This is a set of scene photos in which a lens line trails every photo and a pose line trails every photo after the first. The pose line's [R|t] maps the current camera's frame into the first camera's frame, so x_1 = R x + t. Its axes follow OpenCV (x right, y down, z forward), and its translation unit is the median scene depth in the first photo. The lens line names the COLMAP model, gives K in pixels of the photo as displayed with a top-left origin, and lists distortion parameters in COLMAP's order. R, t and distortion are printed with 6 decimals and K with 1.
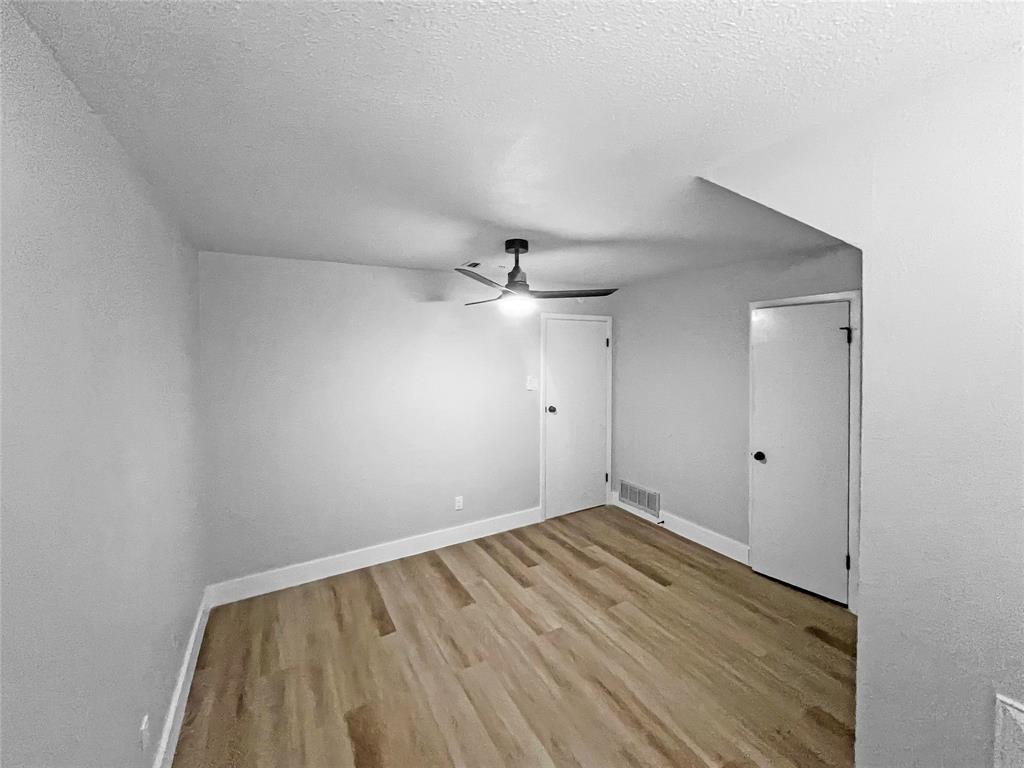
lens RADIAL K [[431.9, 0, 512.0], [0, 431.9, 384.0], [0, 0, 1]] dist [-0.001433, -0.000010]
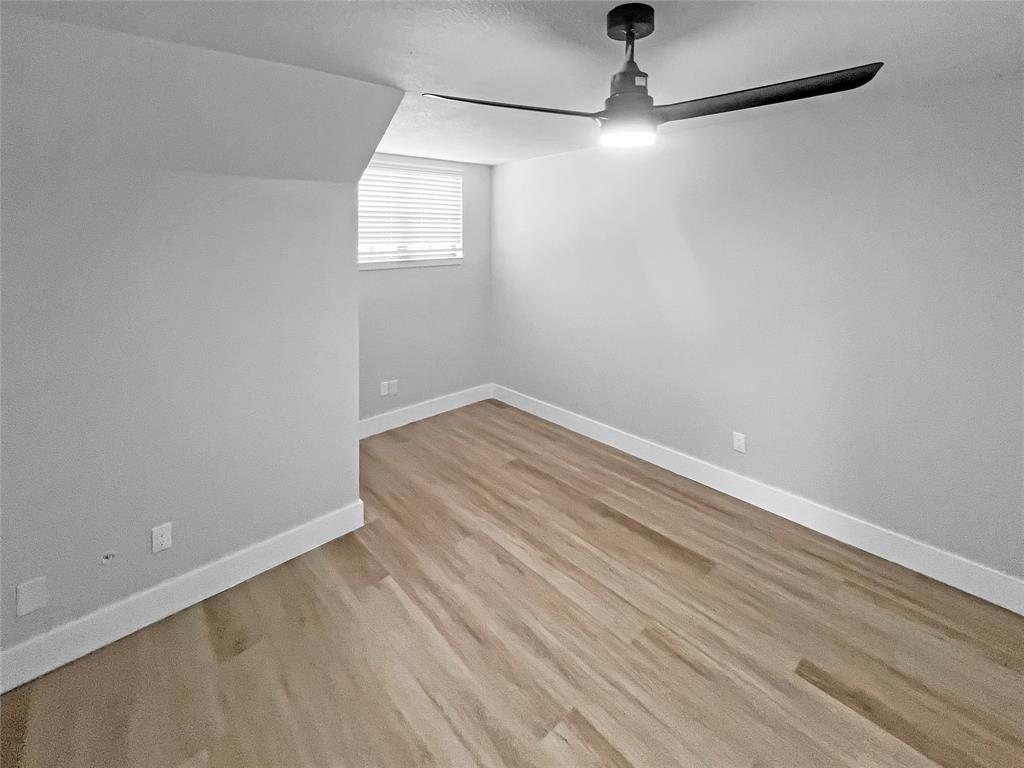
lens RADIAL K [[431.9, 0, 512.0], [0, 431.9, 384.0], [0, 0, 1]] dist [-0.001433, -0.000010]
pose [[-0.977572, 0.082318, -0.193848, 0.240706], [-0.003670, 0.913648, 0.406489, -0.065493], [0.210570, 0.398084, -0.892855, 1.444864]]
